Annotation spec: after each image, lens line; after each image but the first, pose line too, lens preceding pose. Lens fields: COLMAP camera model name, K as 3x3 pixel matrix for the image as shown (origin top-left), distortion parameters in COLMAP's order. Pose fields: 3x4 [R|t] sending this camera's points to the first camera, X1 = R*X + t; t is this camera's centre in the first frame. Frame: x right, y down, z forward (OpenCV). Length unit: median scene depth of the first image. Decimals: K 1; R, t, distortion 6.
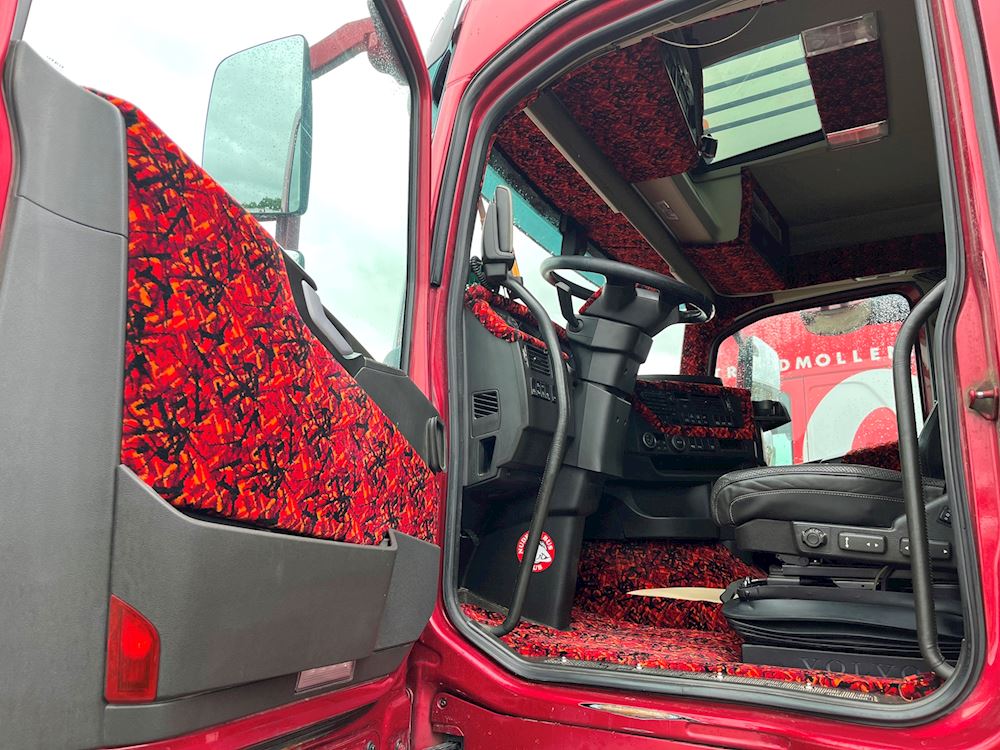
lens RADIAL K [[754.3, 0, 500.8], [0, 754.3, 374.3], [0, 0, 1]] dist [0.019992, -0.011890]
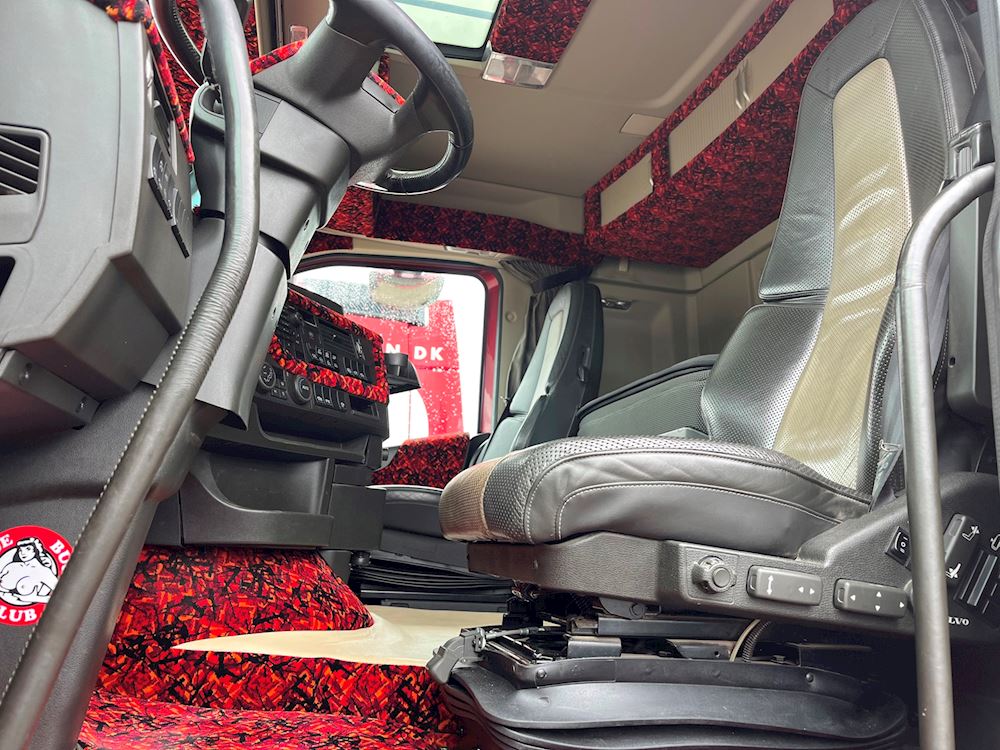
lens RADIAL K [[754.3, 0, 502.5], [0, 754.3, 375.6], [0, 0, 1]] dist [0.019992, -0.011890]
pose [[0.728321, 0.177798, 0.661768, -0.051208], [-0.186920, 0.980676, -0.057761, 0.089047], [-0.659250, -0.081629, 0.747480, 0.462607]]
